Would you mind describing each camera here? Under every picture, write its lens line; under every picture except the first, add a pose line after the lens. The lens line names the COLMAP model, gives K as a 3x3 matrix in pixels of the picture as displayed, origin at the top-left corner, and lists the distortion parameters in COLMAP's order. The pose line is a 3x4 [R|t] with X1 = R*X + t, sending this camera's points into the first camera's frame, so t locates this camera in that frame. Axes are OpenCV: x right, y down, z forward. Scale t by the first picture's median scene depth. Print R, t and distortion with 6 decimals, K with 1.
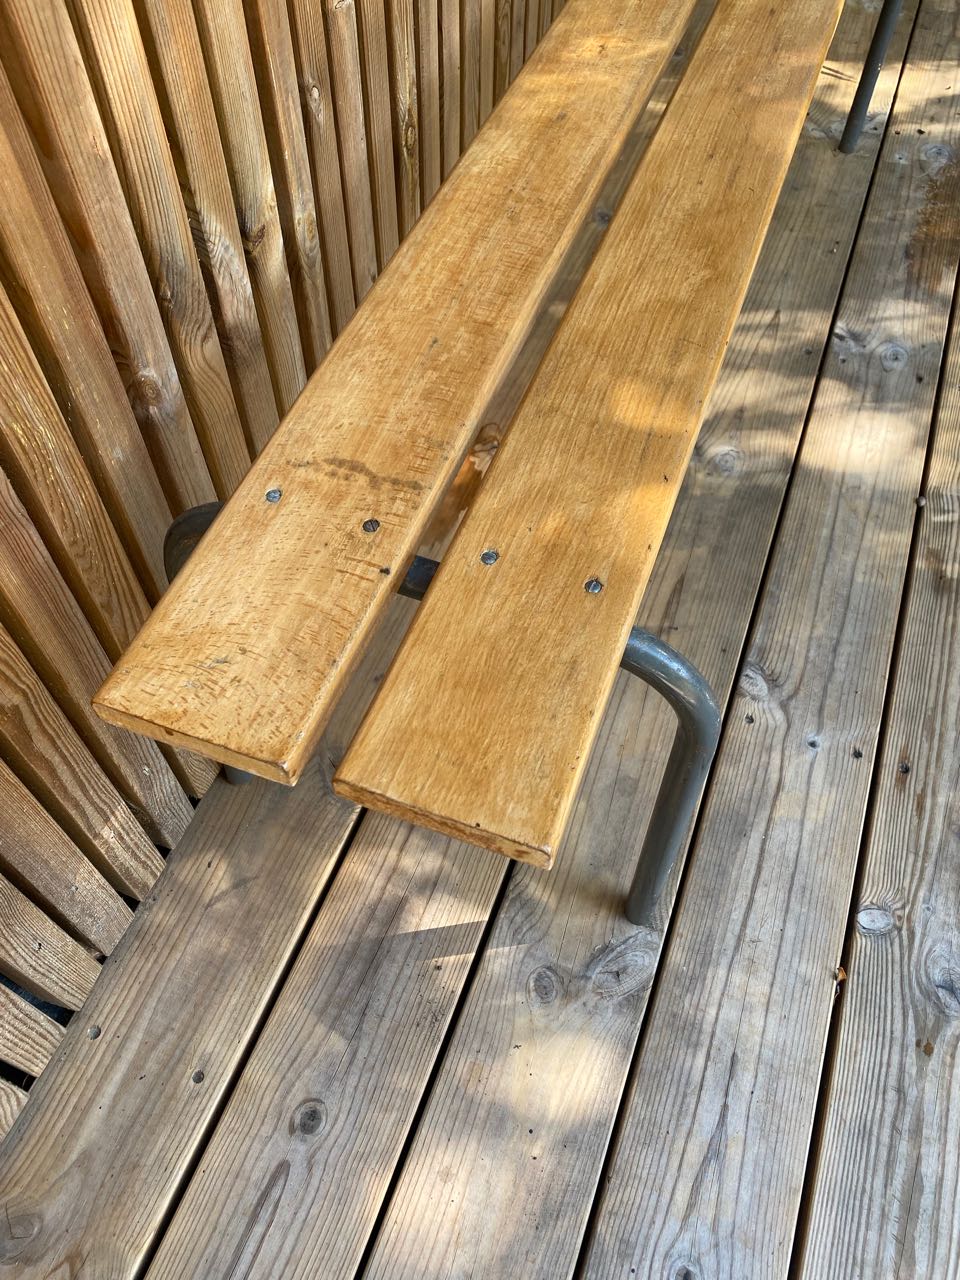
lens RADIAL K [[979.9, 0, 467.5], [0, 979.9, 632.9], [0, 0, 1]] dist [0.018275, -0.015940]
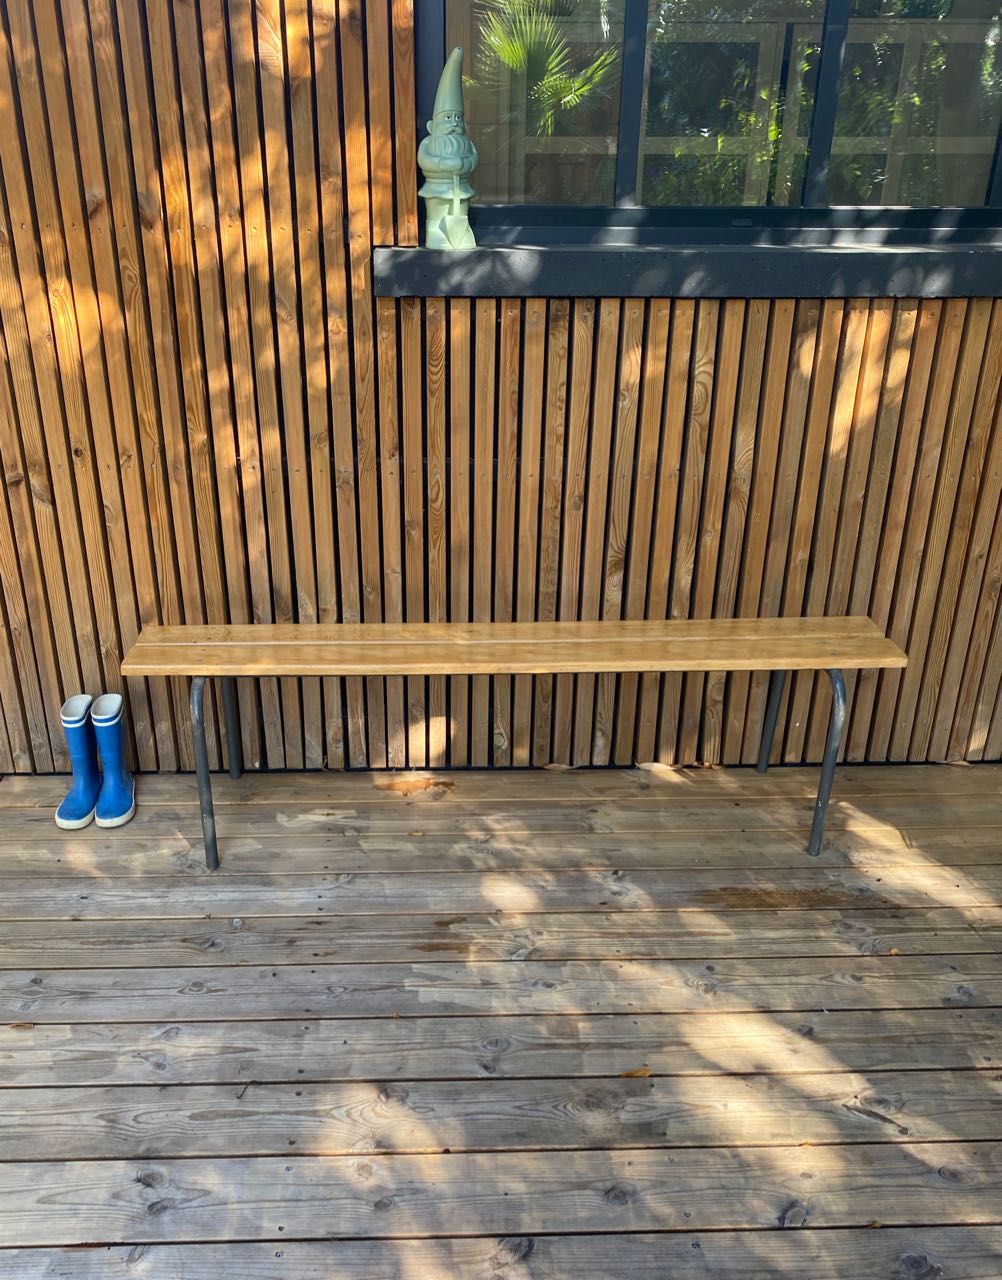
lens RADIAL K [[1098.7, 0, 467.5], [0, 1098.7, 720.1], [0, 0, 1]] dist [0.059162, -0.083820]
pose [[0.397076, 0.399394, -0.826326, 2.603180], [-0.762348, 0.644856, -0.054650, -0.276513], [0.511034, 0.651648, 0.560534, -0.455673]]
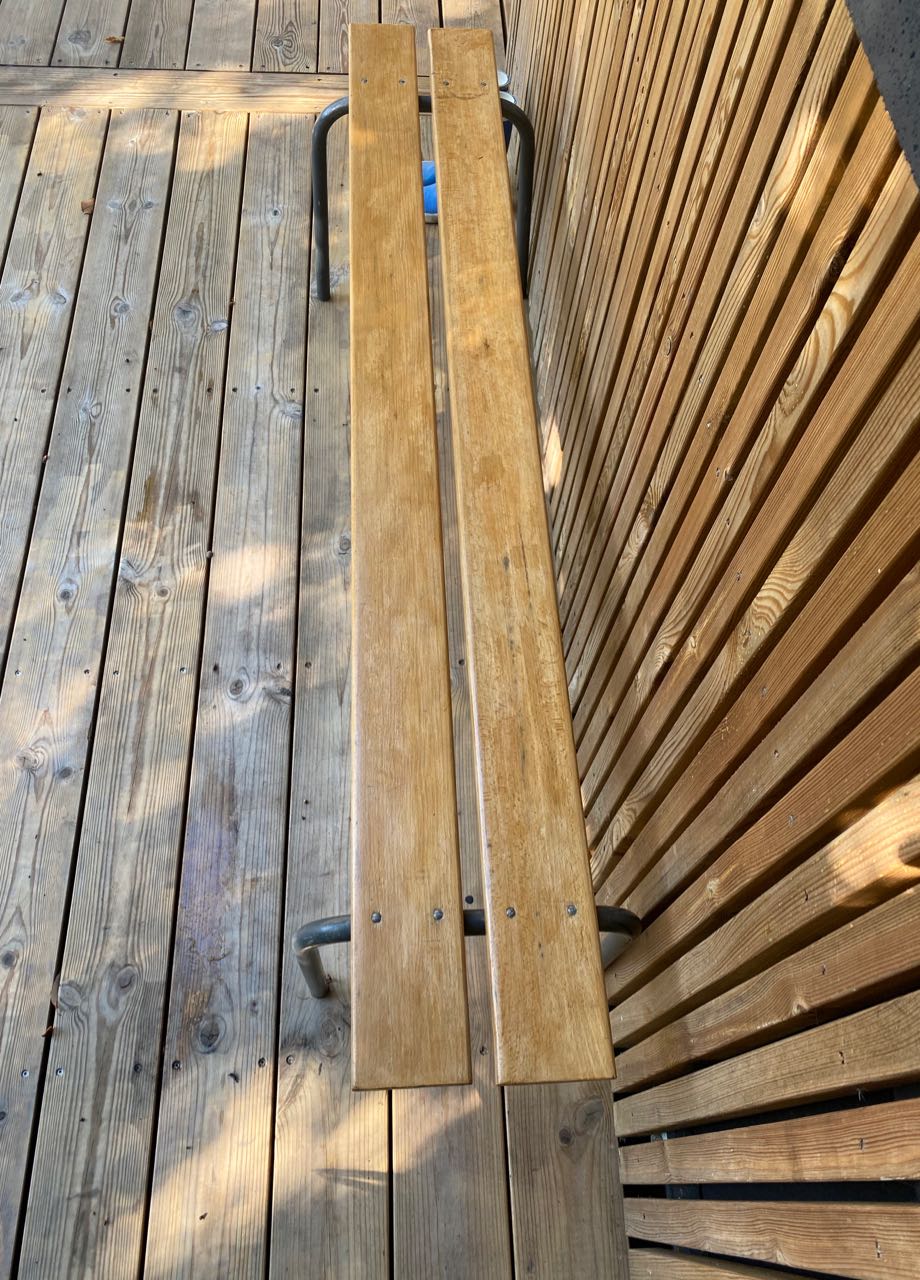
lens RADIAL K [[978.7, 0, 457.6], [0, 978.7, 655.9], [0, 0, 1]] dist [0.011576, -0.005832]
pose [[-0.915617, 0.323740, -0.238408, 0.708475], [-0.364316, -0.417257, 0.832568, -2.072944], [0.170058, 0.849169, 0.499992, 0.648318]]
